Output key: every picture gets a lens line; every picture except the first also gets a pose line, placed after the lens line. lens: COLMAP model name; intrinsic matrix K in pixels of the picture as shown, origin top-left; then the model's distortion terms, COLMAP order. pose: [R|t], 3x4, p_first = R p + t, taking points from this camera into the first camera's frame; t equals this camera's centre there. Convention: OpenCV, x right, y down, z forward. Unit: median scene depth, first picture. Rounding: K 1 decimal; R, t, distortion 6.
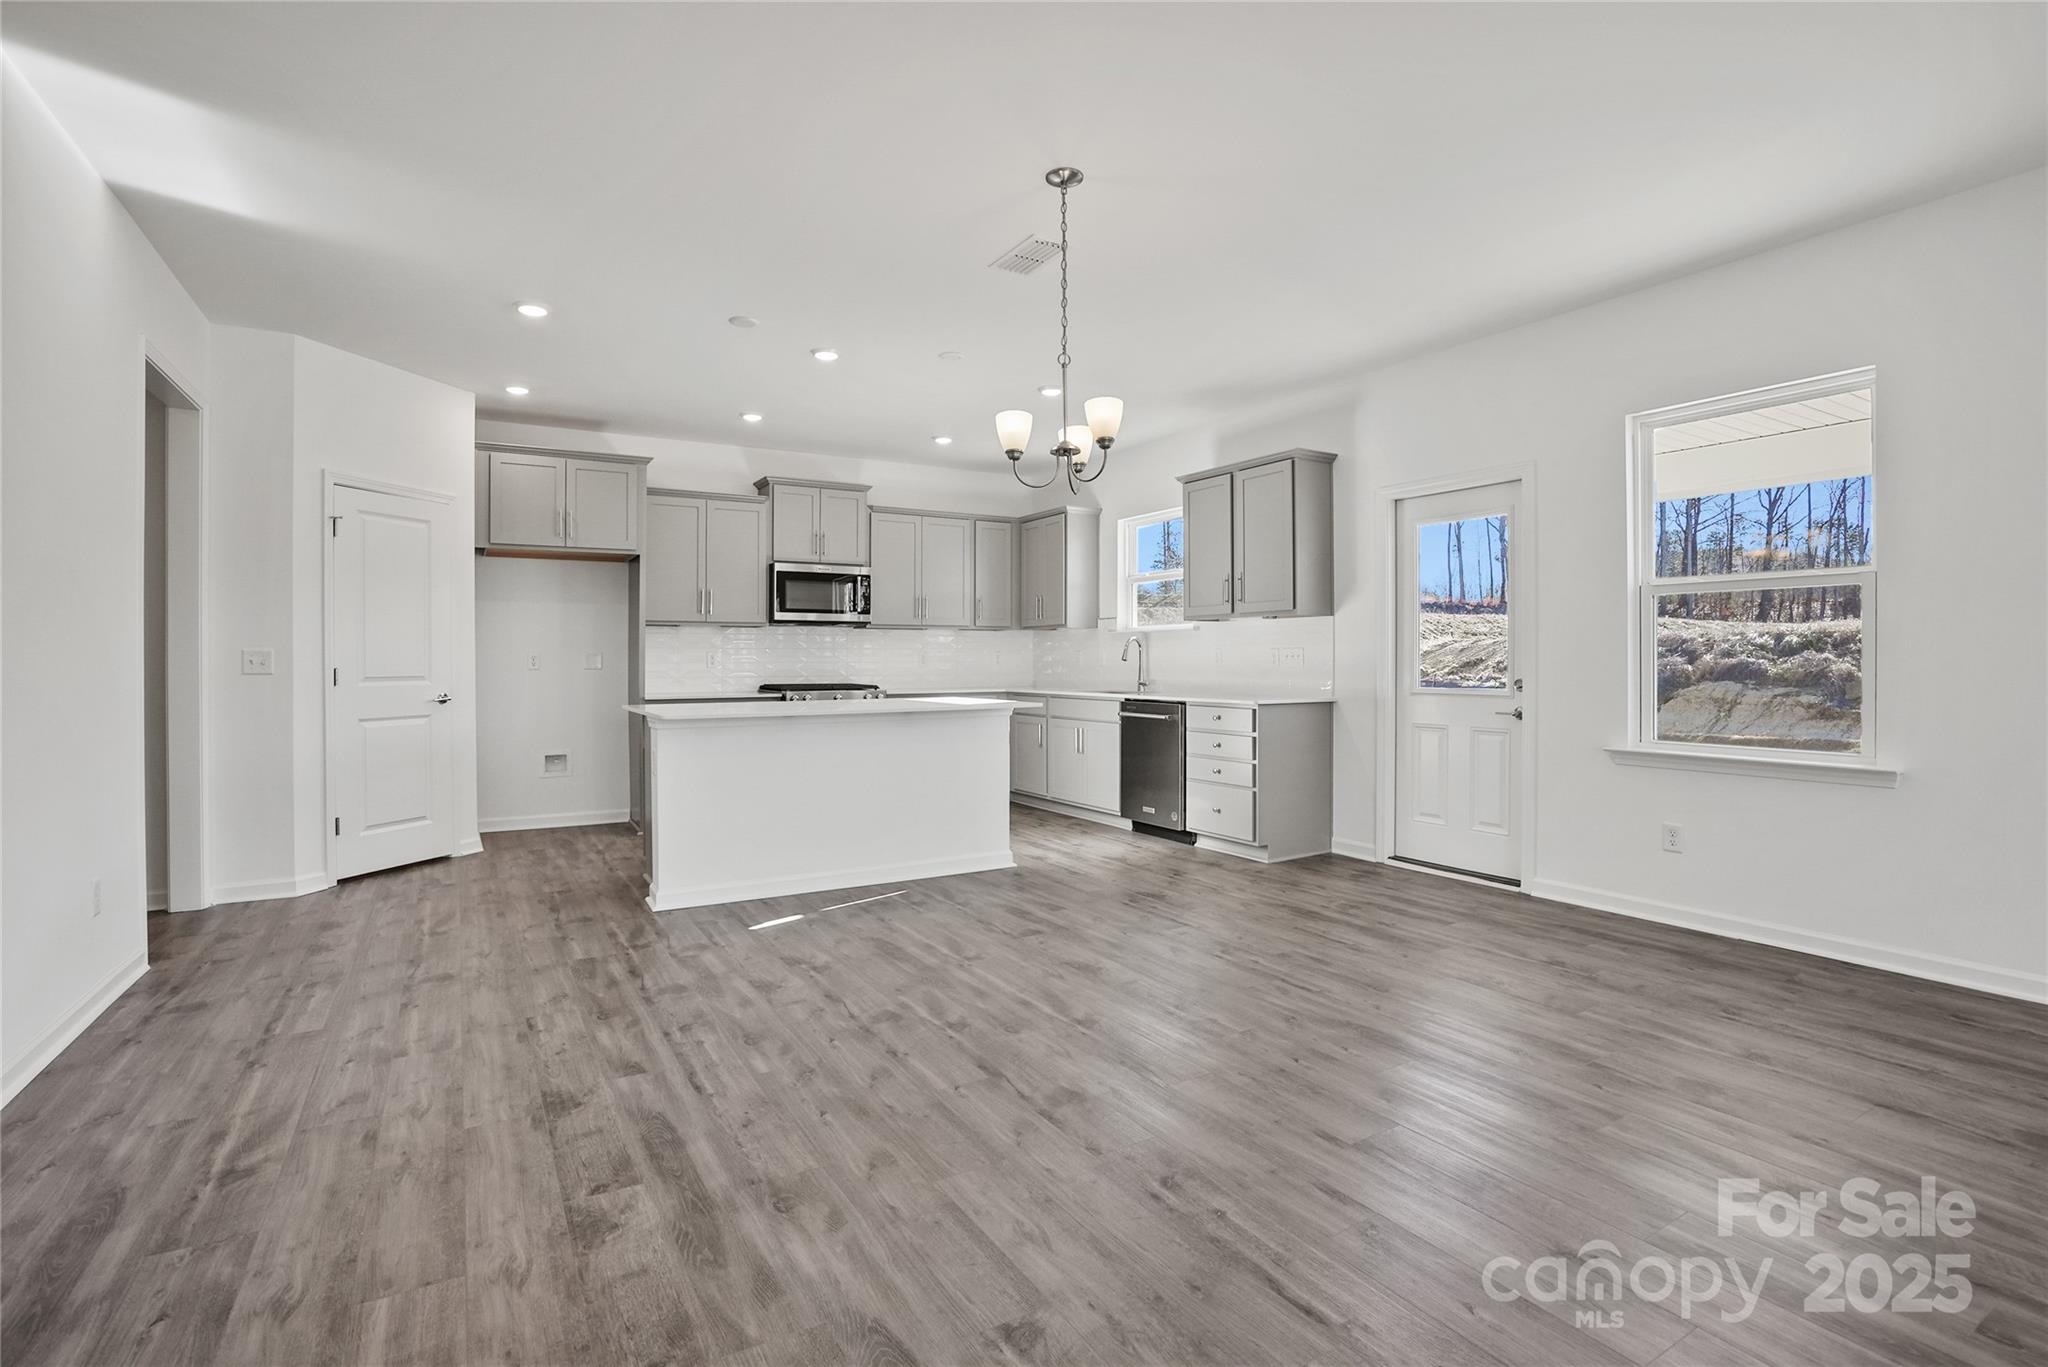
lens RADIAL K [[953.1, 0, 1021.8], [0, 953.1, 662.2], [0, 0, 1]] dist [-0.051426, 0.014763]
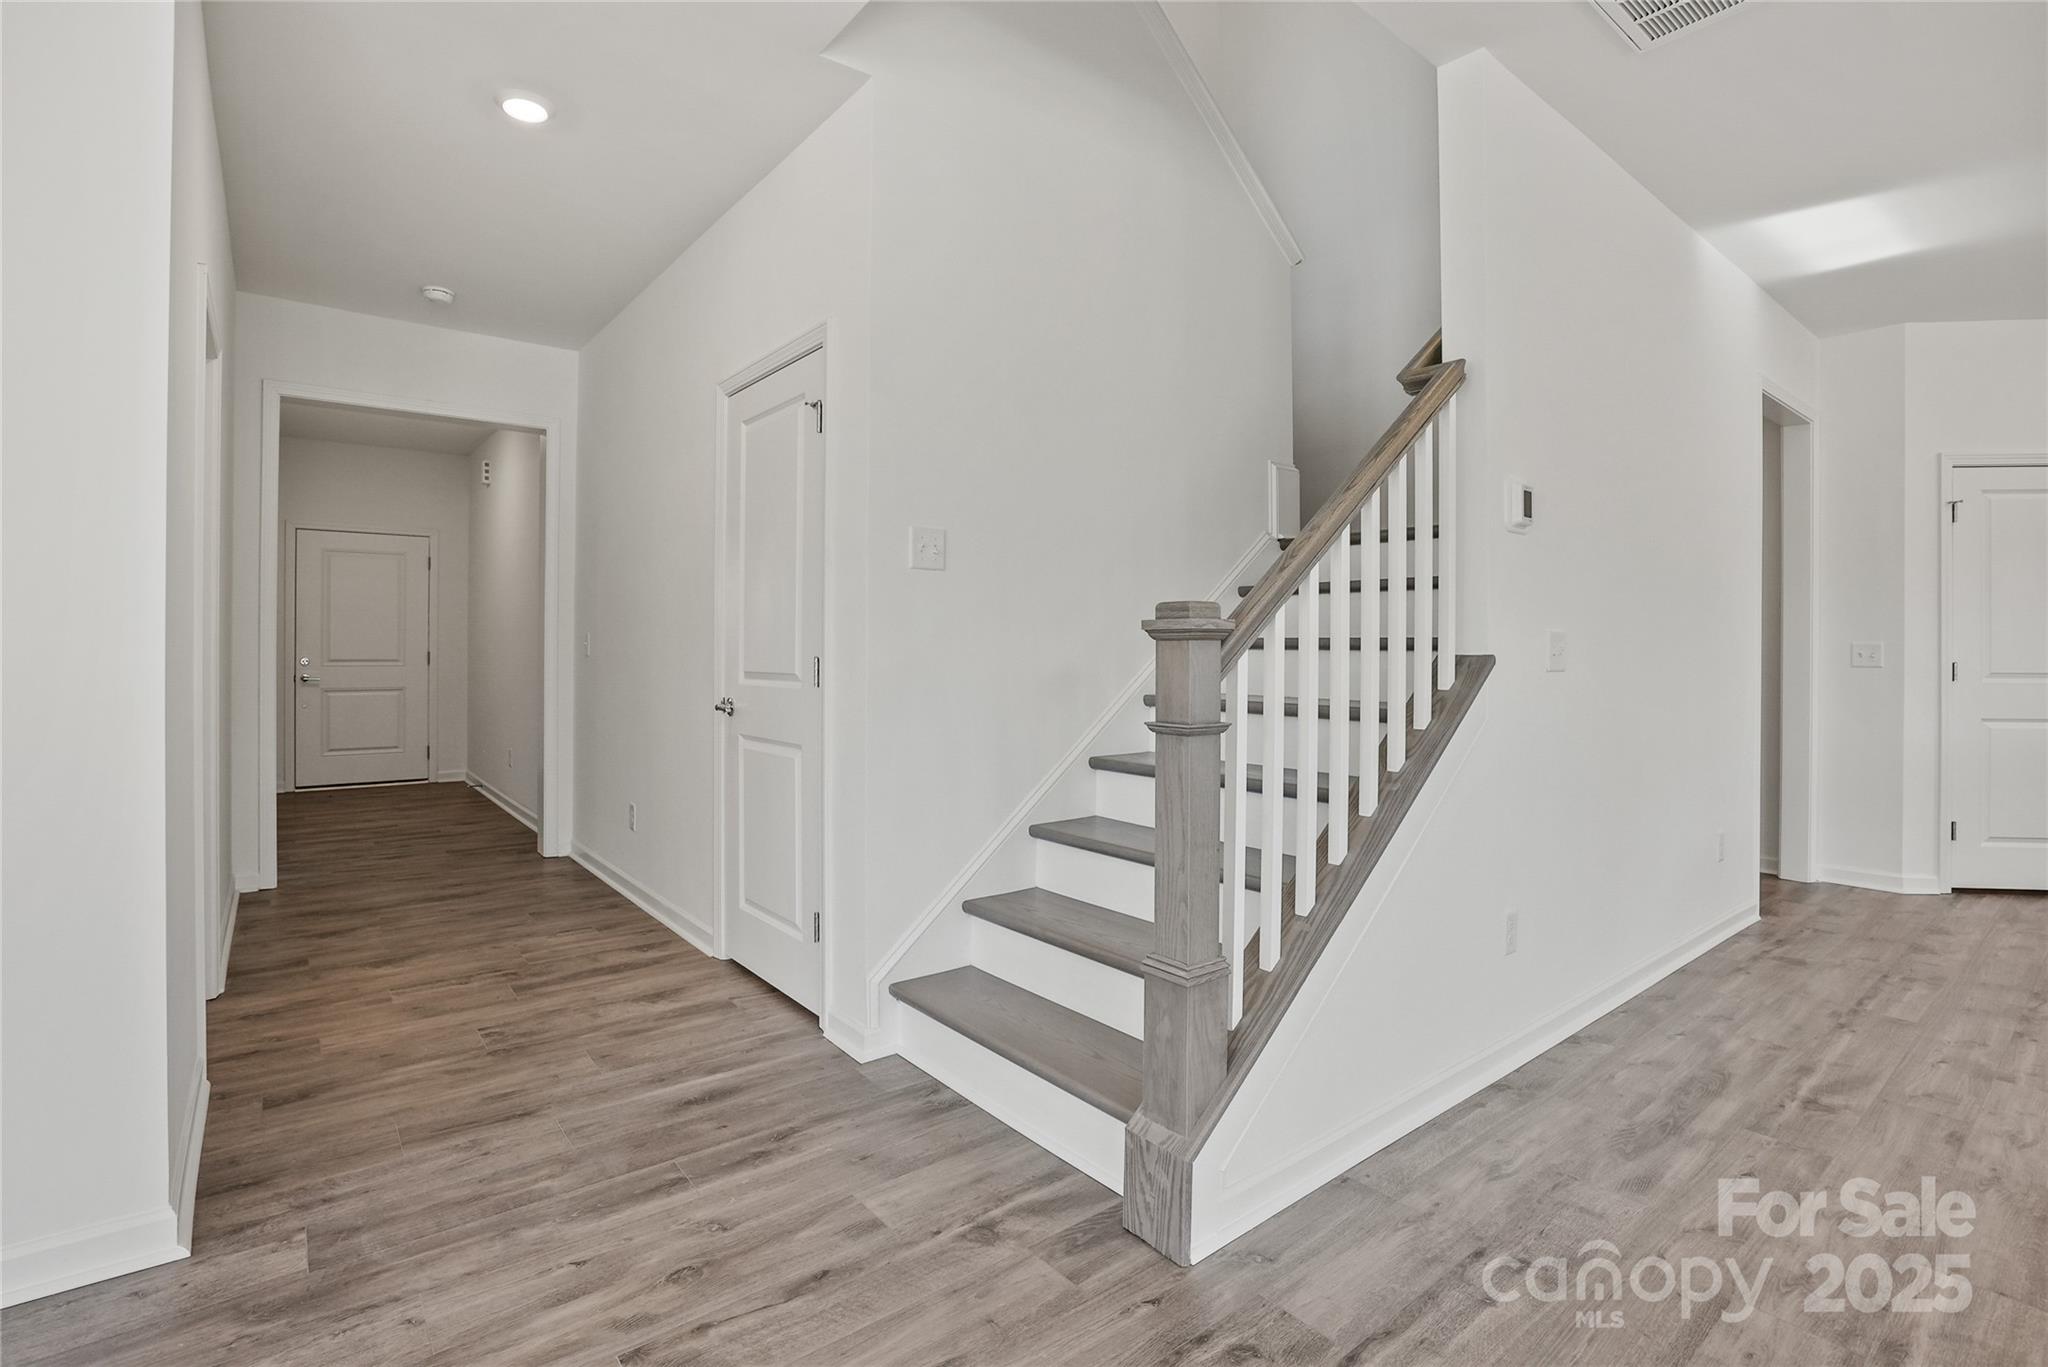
lens RADIAL K [[953.1, 0, 1017.0], [0, 953.1, 646.2], [0, 0, 1]] dist [-0.051426, 0.014763]
pose [[0.127019, 0.001241, -0.991899, 0.080104], [-0.010434, 0.999946, -0.000086, 0.000232], [0.991845, 0.010361, 0.127025, -0.074533]]
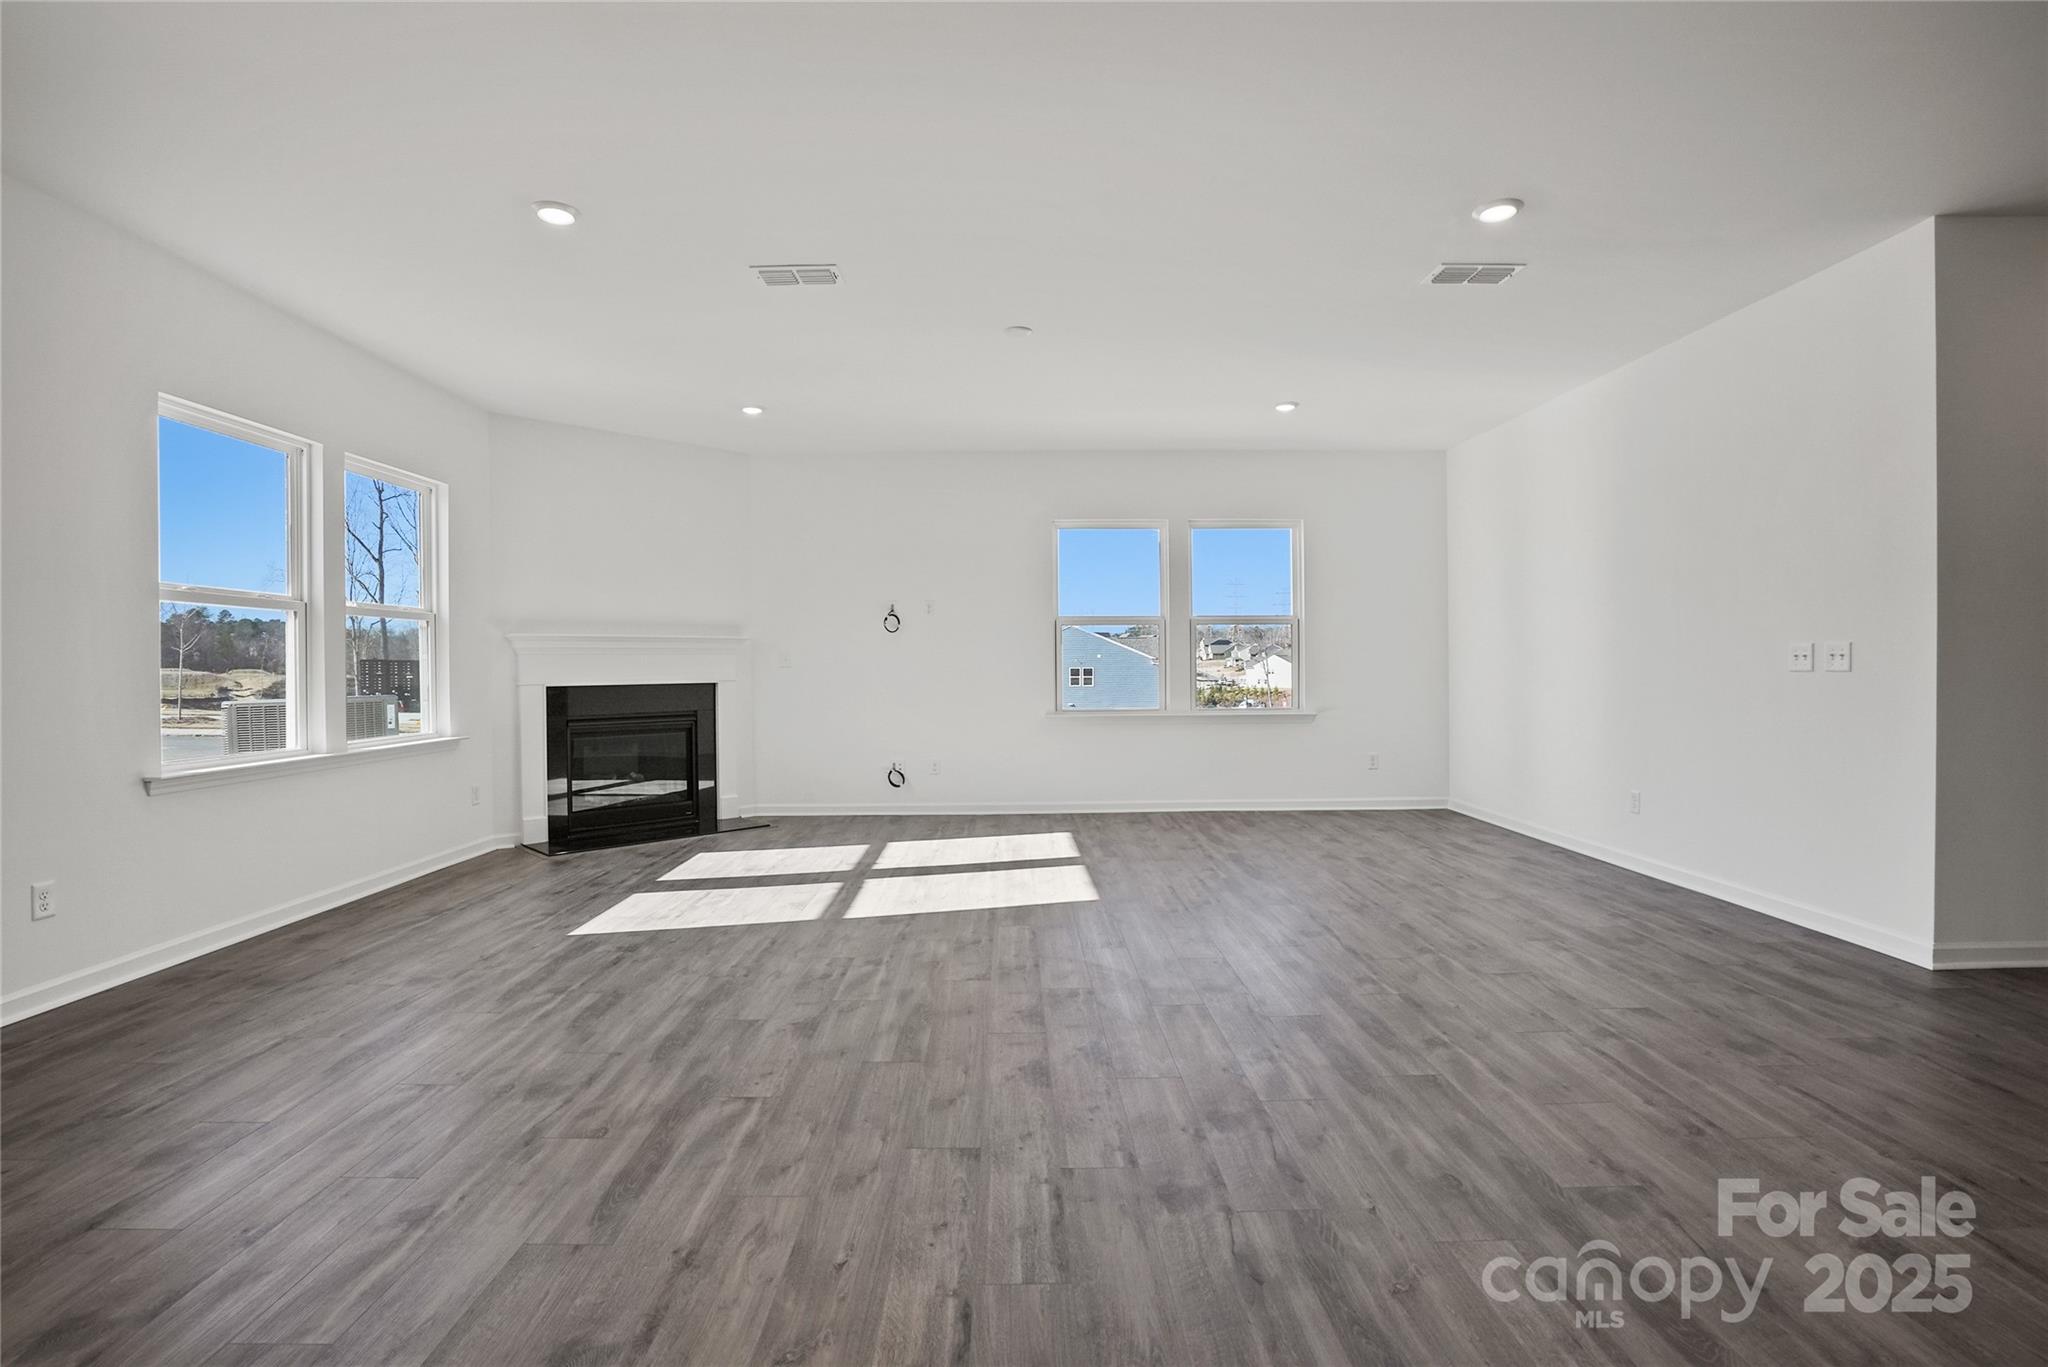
lens RADIAL K [[953.1, 0, 1018.6], [0, 953.1, 681.9], [0, 0, 1]] dist [-0.051426, 0.014763]
pose [[-0.862685, 0.000373, 0.505742, -0.114649], [0.011098, 0.999773, 0.018193, -0.001408], [-0.505621, 0.021307, -0.862493, 0.834433]]
